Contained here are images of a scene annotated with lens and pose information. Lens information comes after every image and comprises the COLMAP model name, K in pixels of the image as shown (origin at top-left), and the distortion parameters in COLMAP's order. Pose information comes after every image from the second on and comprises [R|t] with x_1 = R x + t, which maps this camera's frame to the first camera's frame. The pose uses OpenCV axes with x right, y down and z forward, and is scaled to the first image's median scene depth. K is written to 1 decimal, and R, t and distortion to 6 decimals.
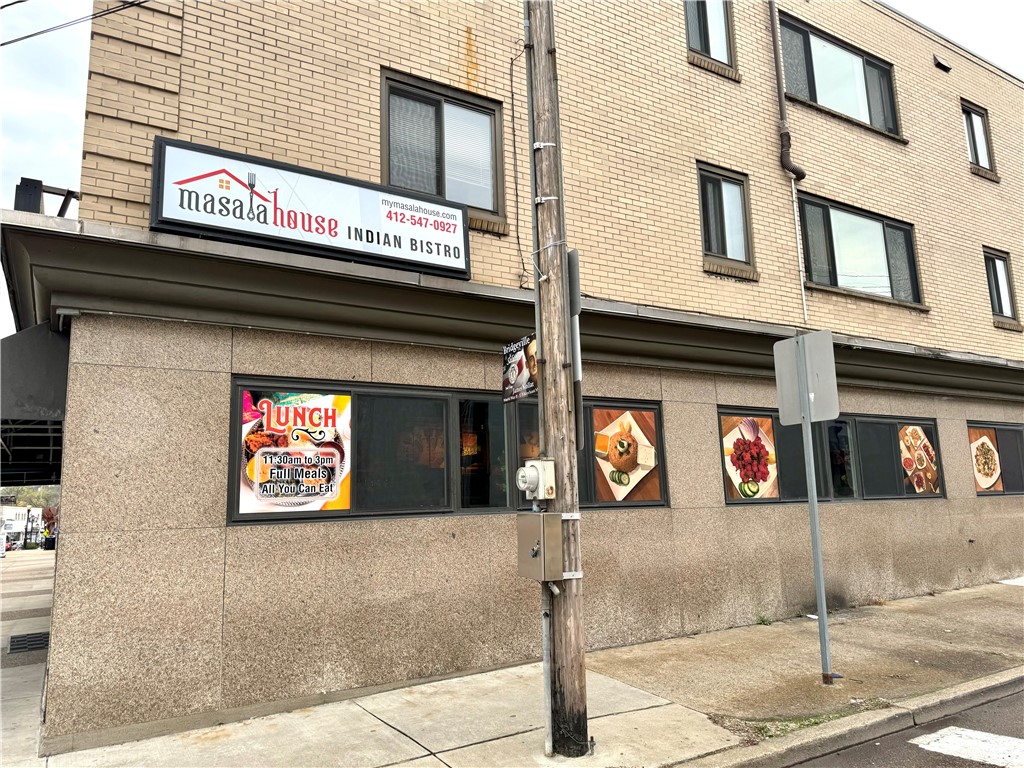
lens RADIAL K [[718.0, 0, 487.4], [0, 718.0, 382.4], [0, 0, 1]] dist [0.077449, -0.106876]
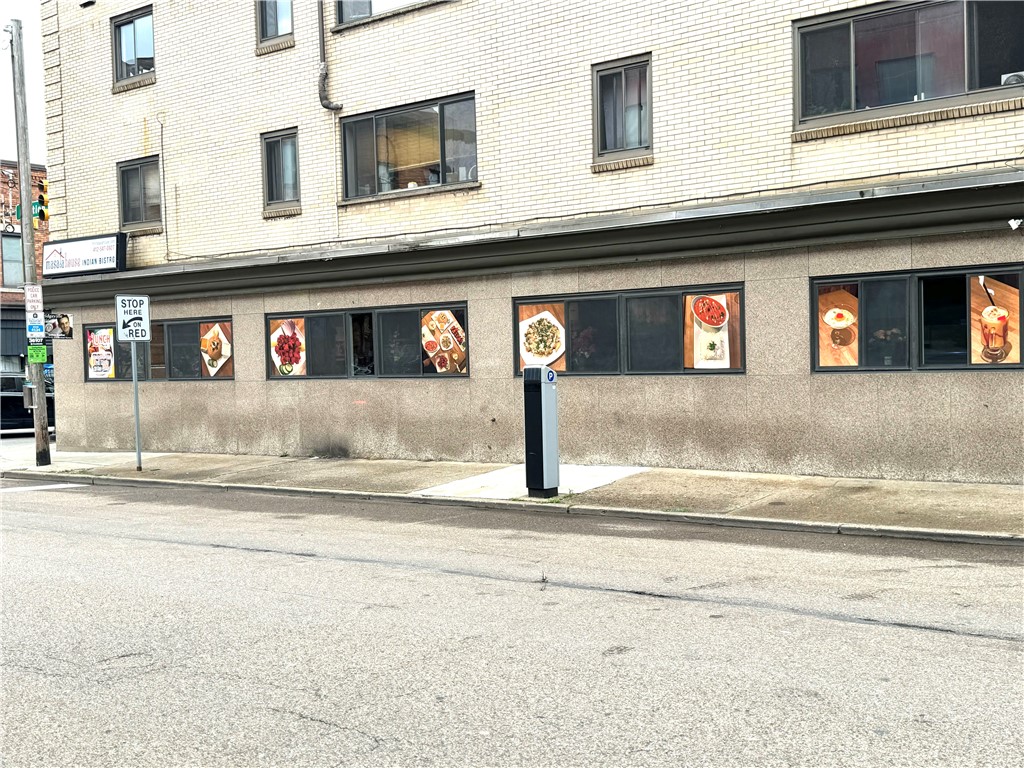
lens RADIAL K [[1155.5, 0, 512.0], [0, 1155.5, 384.0], [0, 0, 1]] dist [0.202965, -0.449622]
pose [[0.368669, 0.044142, -0.928512, 3.003814], [0.172679, 0.978234, 0.115068, -0.016466], [0.913381, -0.202757, 0.353022, 0.645737]]
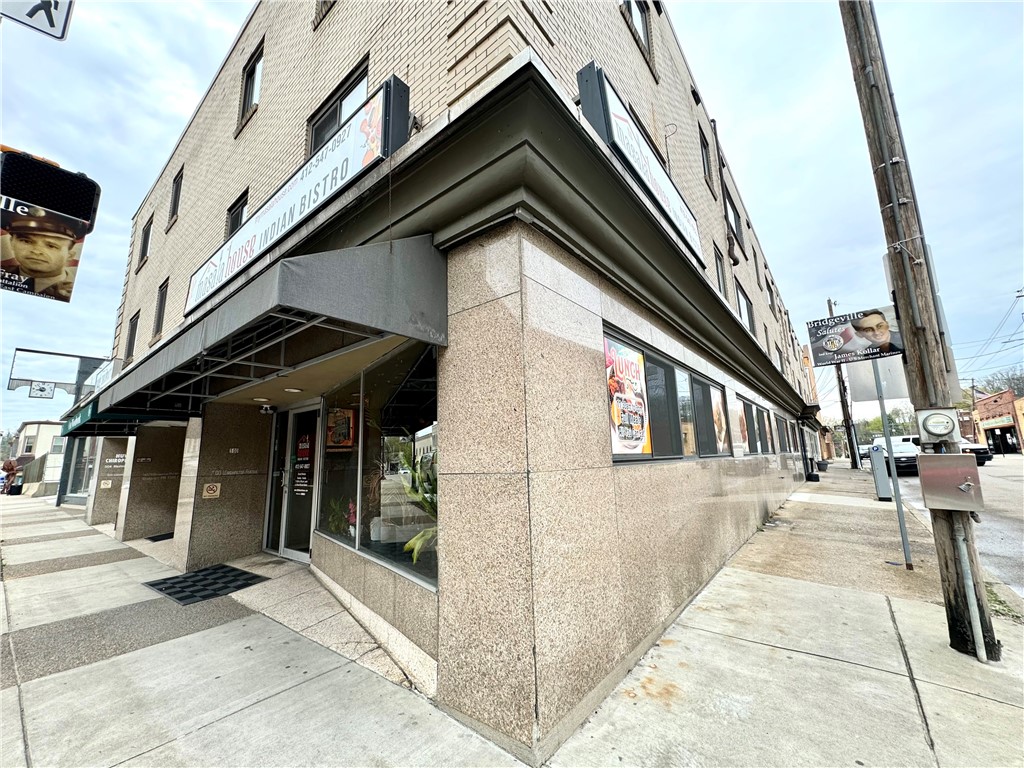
lens RADIAL K [[412.4, 0, 512.0], [0, 412.4, 384.0], [0, 0, 1]] dist [-0.001016, -0.000056]
pose [[0.932767, 0.070176, 0.353583, -0.497064], [-0.063113, 0.997510, -0.031480, 0.079265], [-0.354911, 0.007048, 0.934873, 0.367612]]
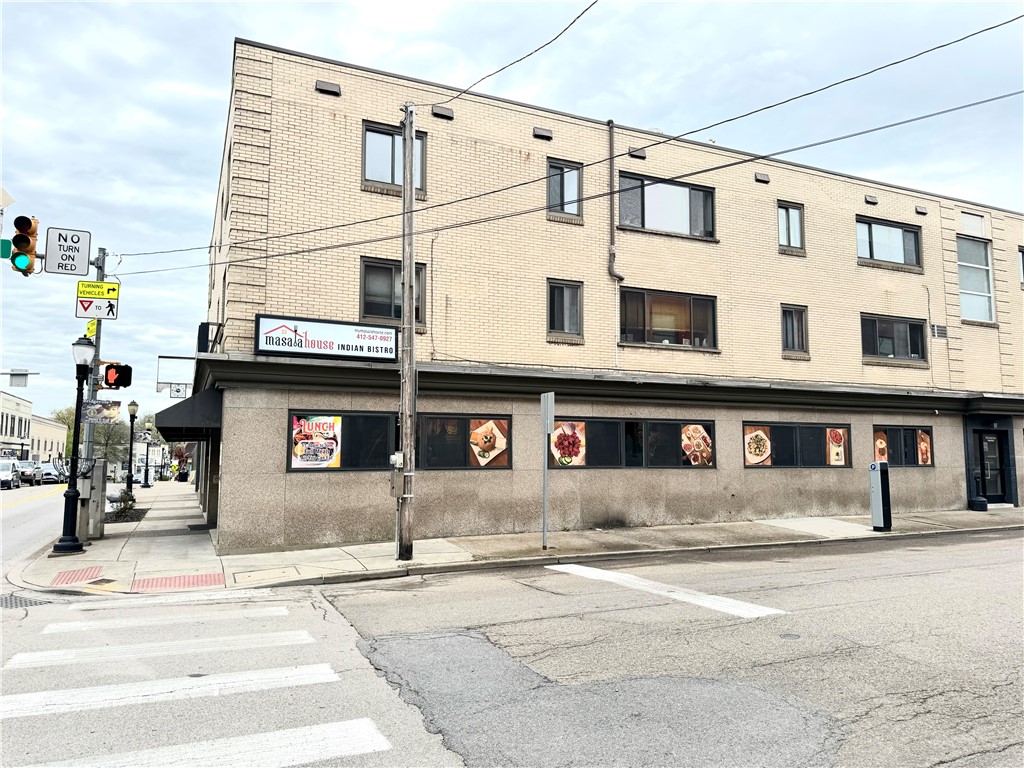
lens RADIAL K [[700.6, 0, 495.8], [0, 700.6, 385.4], [0, 0, 1]] dist [0.096092, -0.001623]
pose [[0.993626, 0.019789, -0.110975, 0.421094], [-0.011679, 0.997244, 0.073262, -0.195325], [0.112119, -0.071499, 0.991119, -0.883157]]
